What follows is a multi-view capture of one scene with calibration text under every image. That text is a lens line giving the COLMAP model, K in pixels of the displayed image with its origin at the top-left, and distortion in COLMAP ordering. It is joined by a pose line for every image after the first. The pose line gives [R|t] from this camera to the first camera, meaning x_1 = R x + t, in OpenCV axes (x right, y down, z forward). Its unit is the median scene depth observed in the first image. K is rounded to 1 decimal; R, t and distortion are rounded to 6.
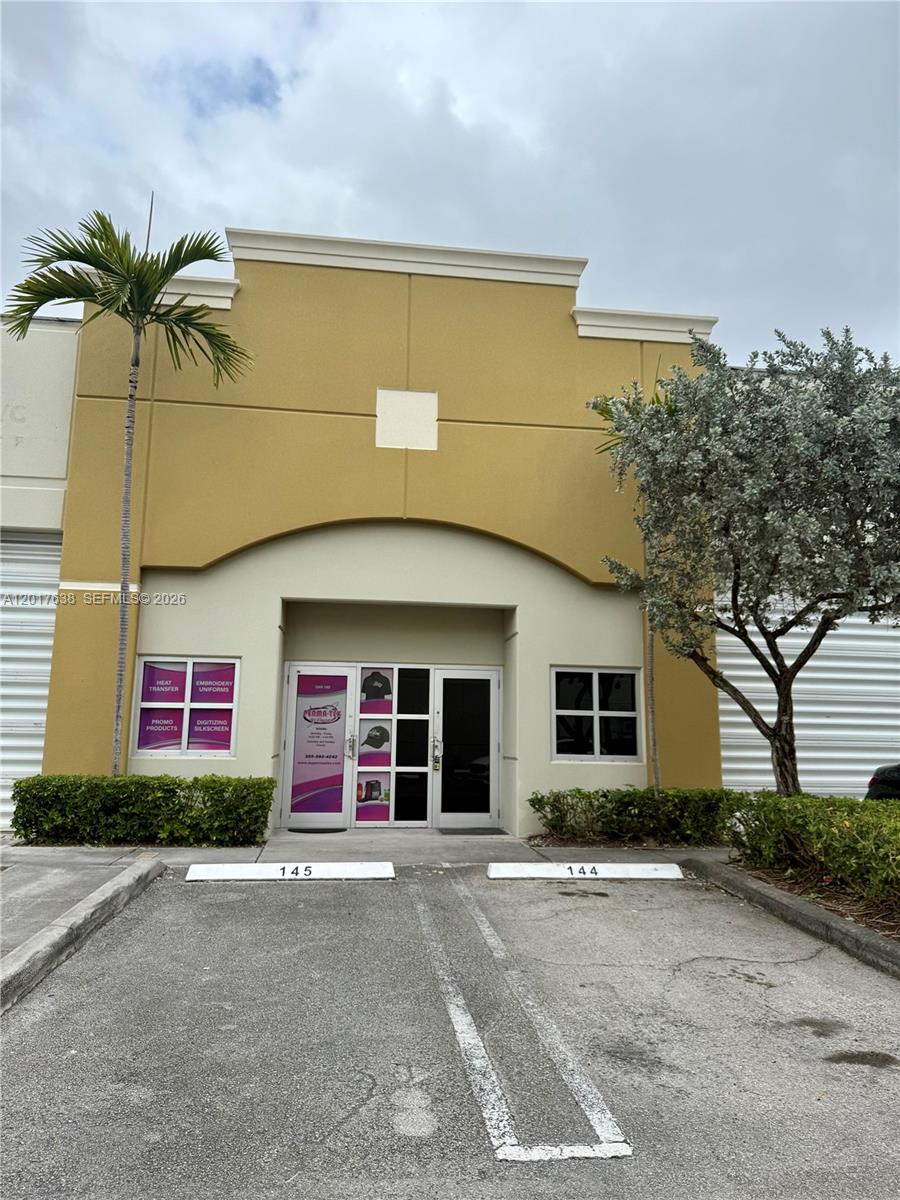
lens RADIAL K [[907.1, 0, 451.5], [0, 907.1, 628.4], [0, 0, 1]] dist [0.058508, -0.136237]
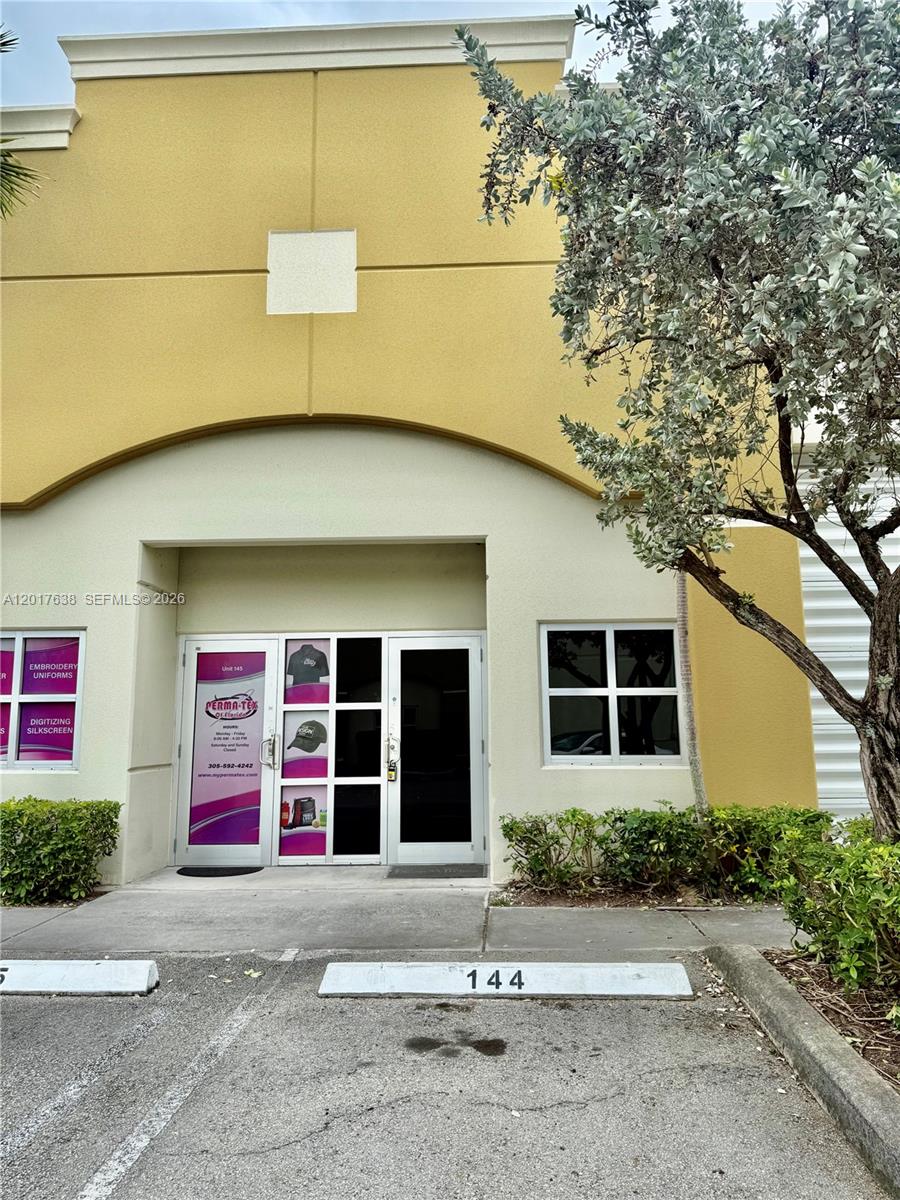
lens RADIAL K [[907.1, 0, 451.5], [0, 907.1, 628.4], [0, 0, 1]] dist [0.058508, -0.136237]
pose [[0.986107, -0.044303, -0.160094, 0.151649], [0.044989, 0.998987, 0.000667, 0.042133], [0.159902, -0.007860, 0.987102, 0.334506]]
